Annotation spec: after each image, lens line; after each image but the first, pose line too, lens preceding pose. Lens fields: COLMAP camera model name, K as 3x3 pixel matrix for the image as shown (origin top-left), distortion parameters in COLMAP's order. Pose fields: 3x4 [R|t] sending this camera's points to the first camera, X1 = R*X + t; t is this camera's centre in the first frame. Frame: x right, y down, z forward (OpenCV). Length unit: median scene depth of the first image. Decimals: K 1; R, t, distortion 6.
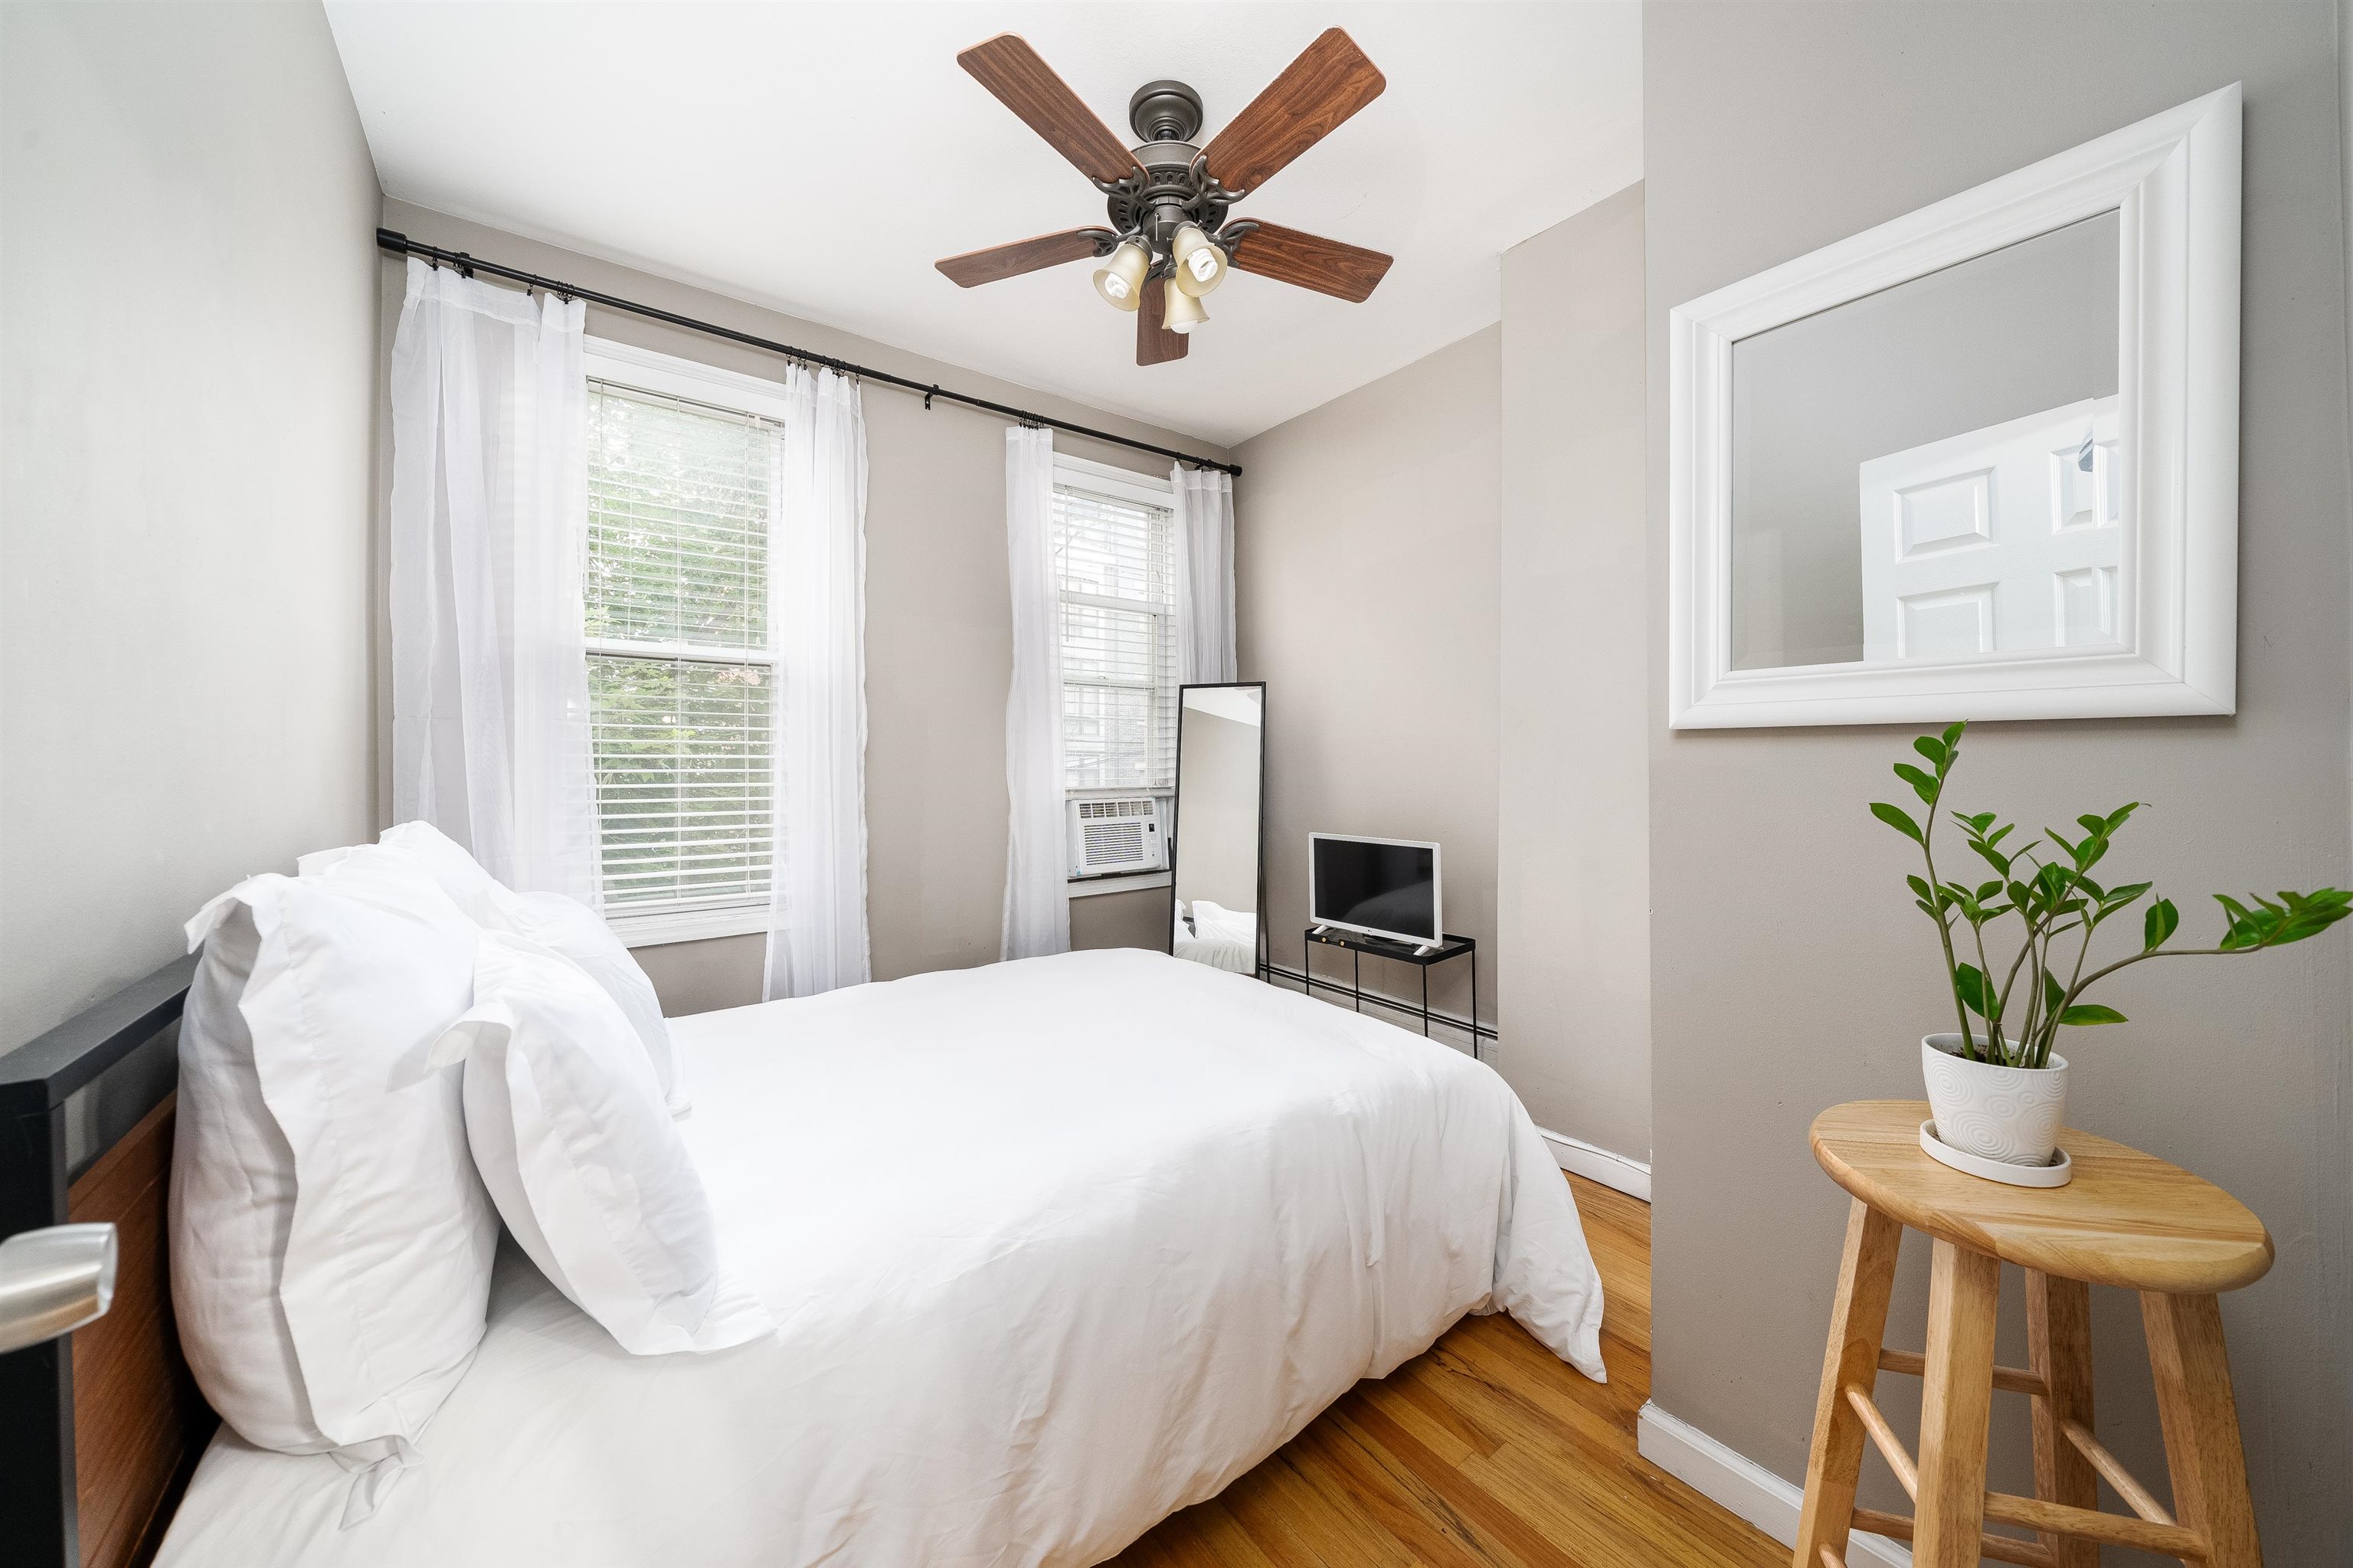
lens RADIAL K [[815.5, 0, 1168.9], [0, 815.5, 787.5], [0, 0, 1]] dist [-0.008572, -0.000151]
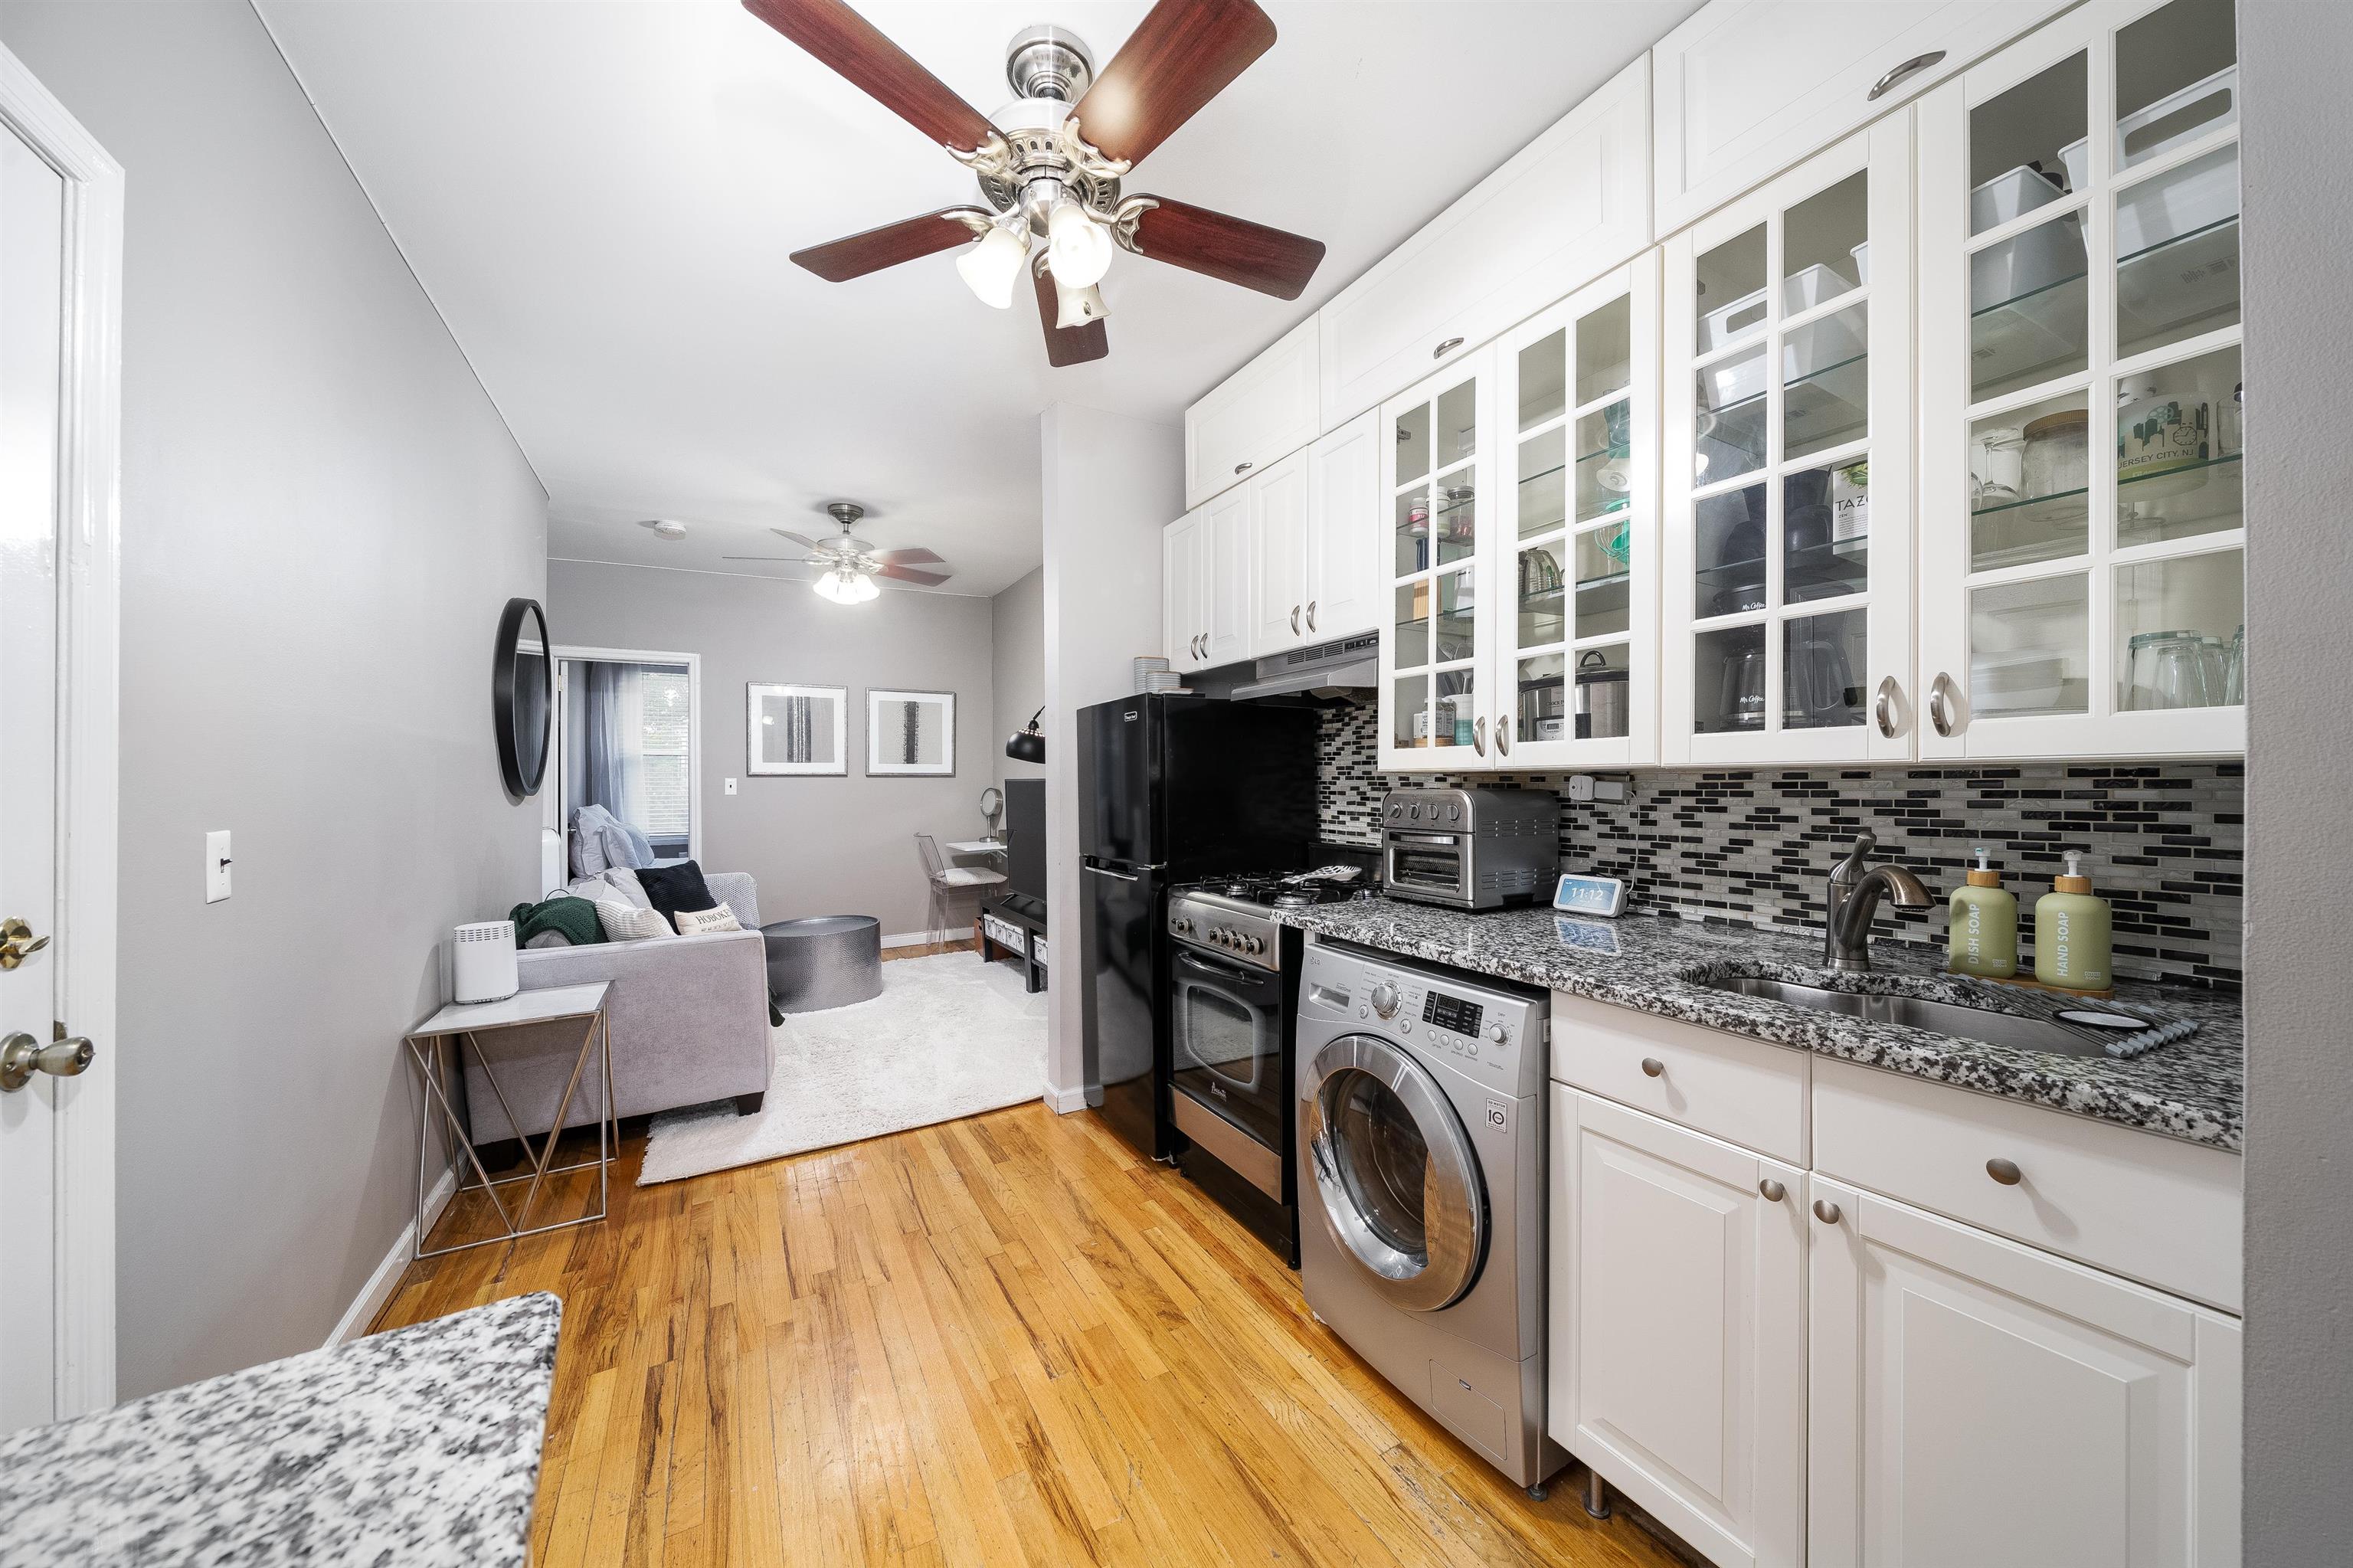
lens RADIAL K [[815.5, 0, 1175.4], [0, 815.5, 780.3], [0, 0, 1]] dist [-0.008572, -0.000151]
pose [[0.989687, -0.016024, -0.142349, 3.197844], [0.015739, 0.999871, -0.003129, -0.021775], [0.142380, 0.000856, 0.989812, -3.336780]]
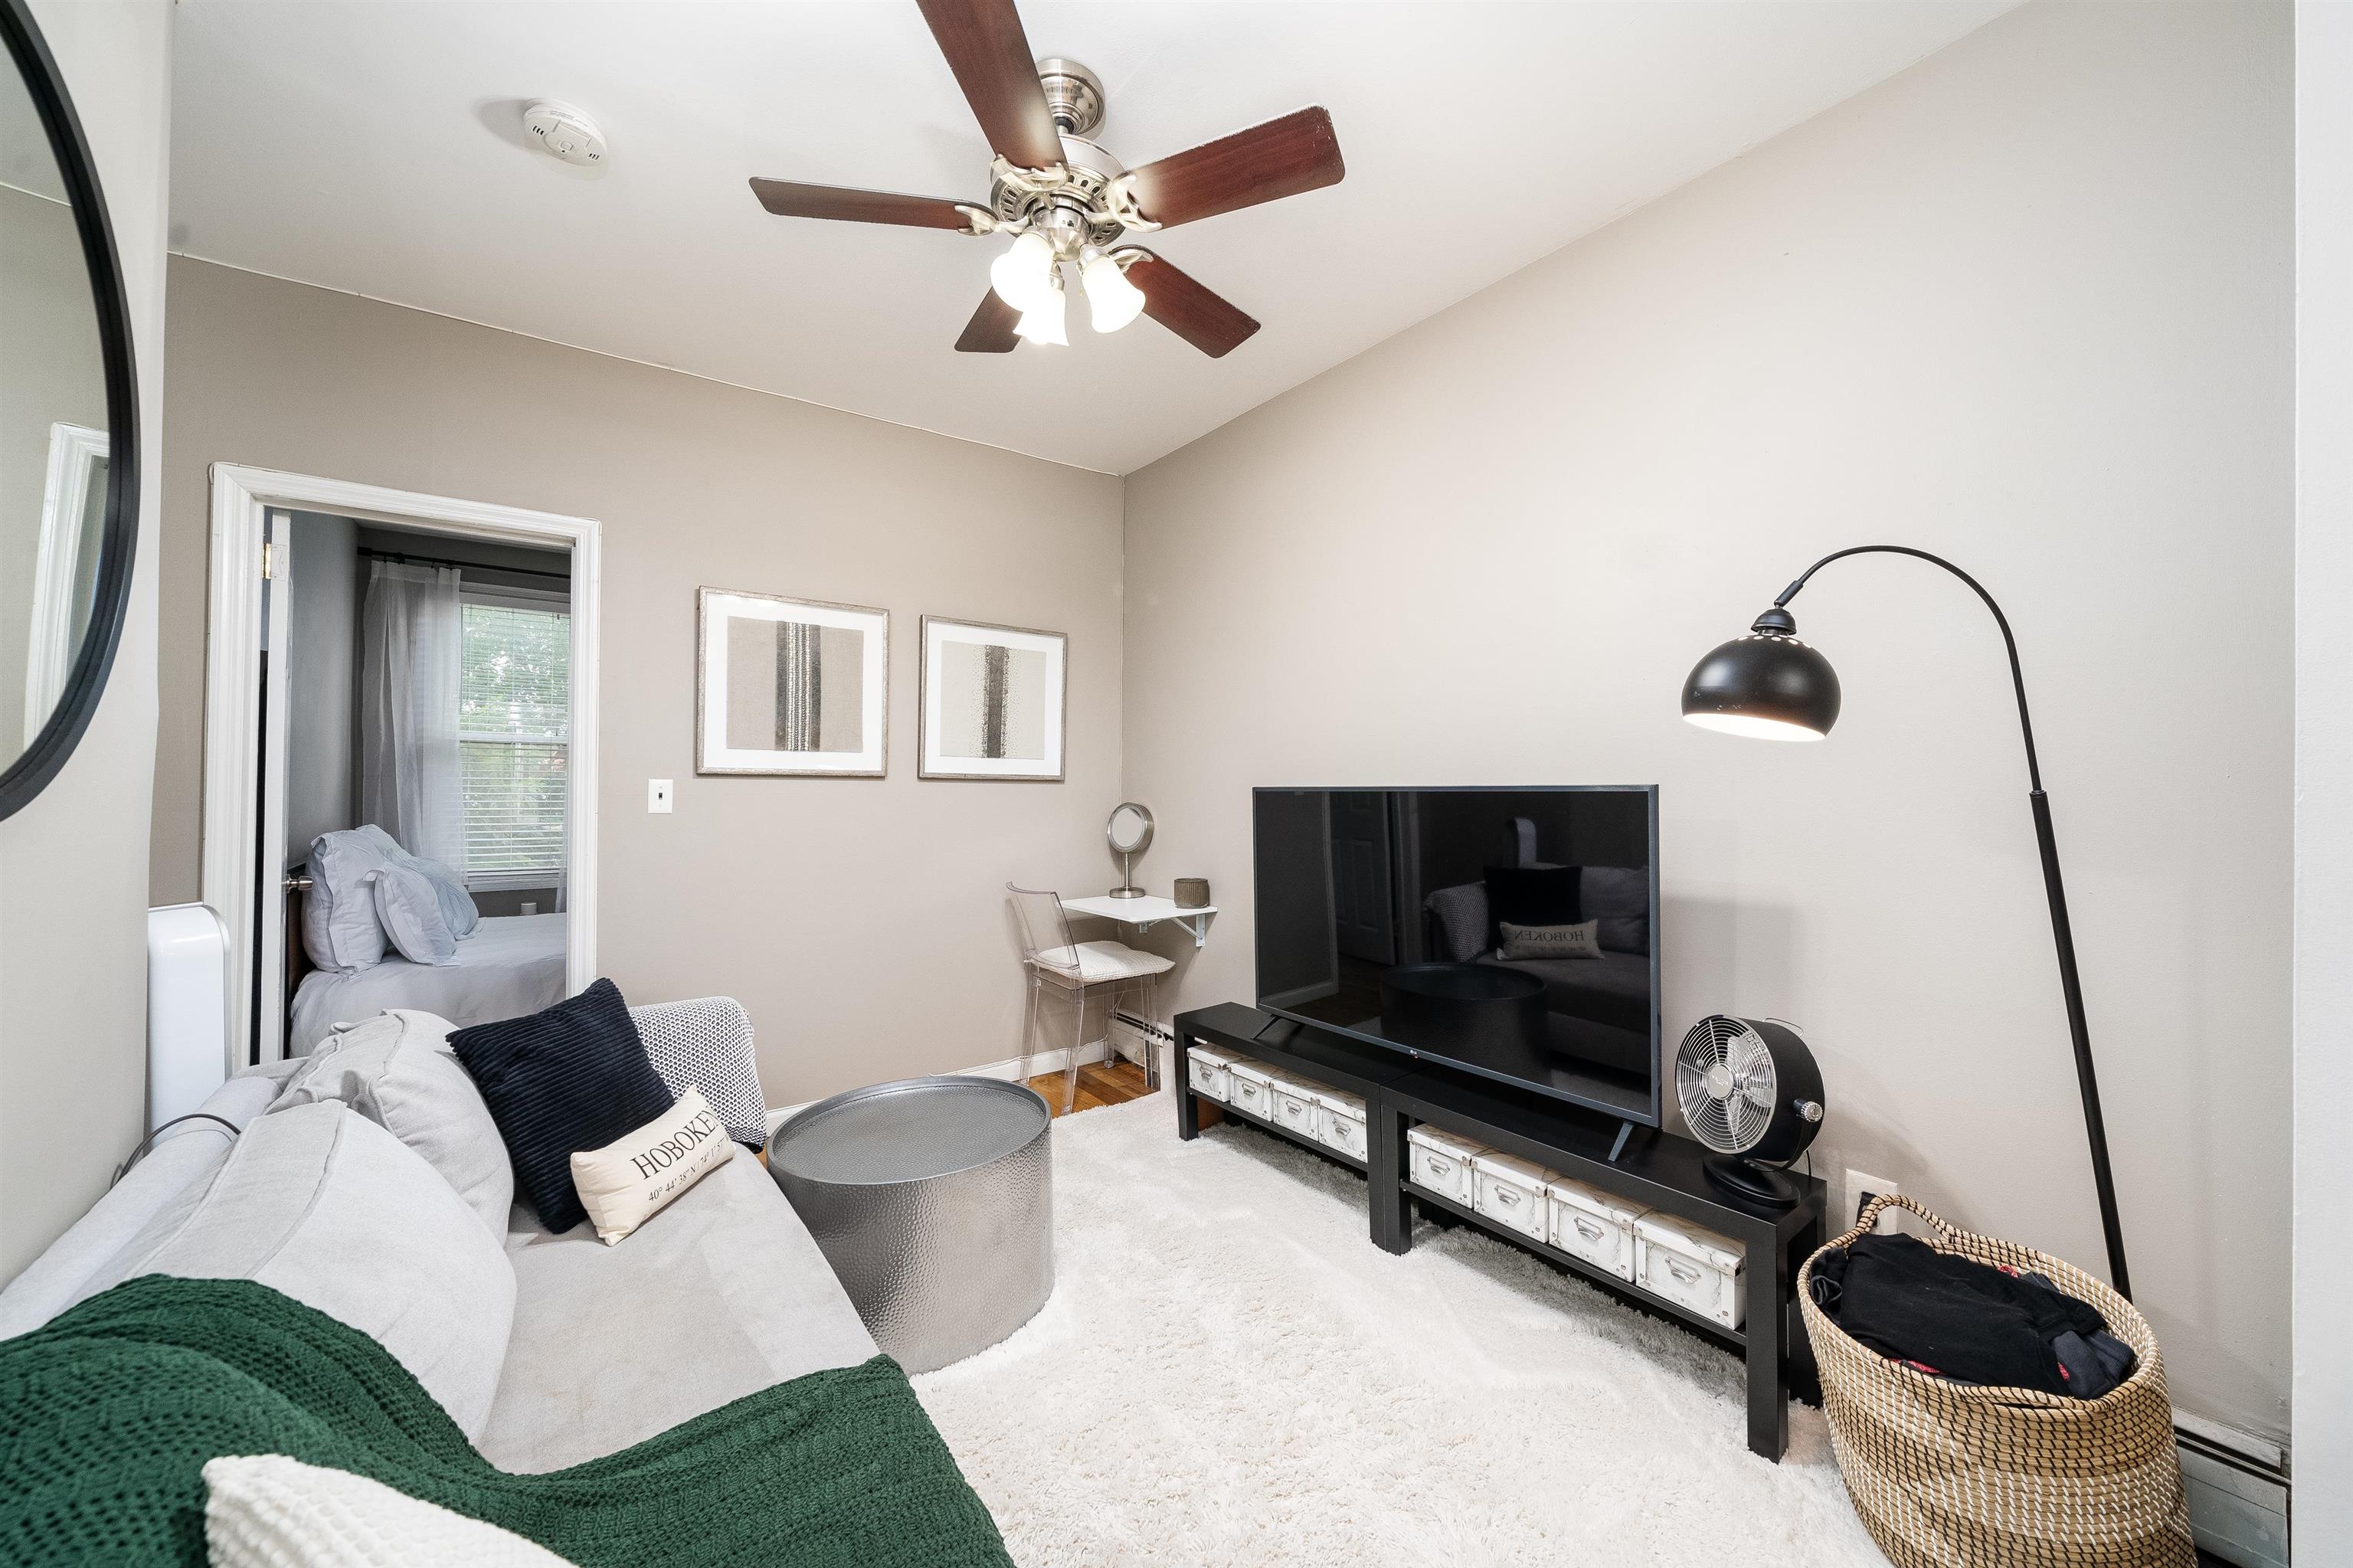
lens RADIAL K [[864.0, 0, 1179.4], [0, 864.0, 782.3], [0, 0, 1]] dist [-0.001779, -0.000060]
pose [[0.999750, -0.007161, -0.021187, 1.749064], [0.006821, 0.999847, -0.016079, -0.028172], [0.021299, 0.015930, 0.999646, -1.737629]]
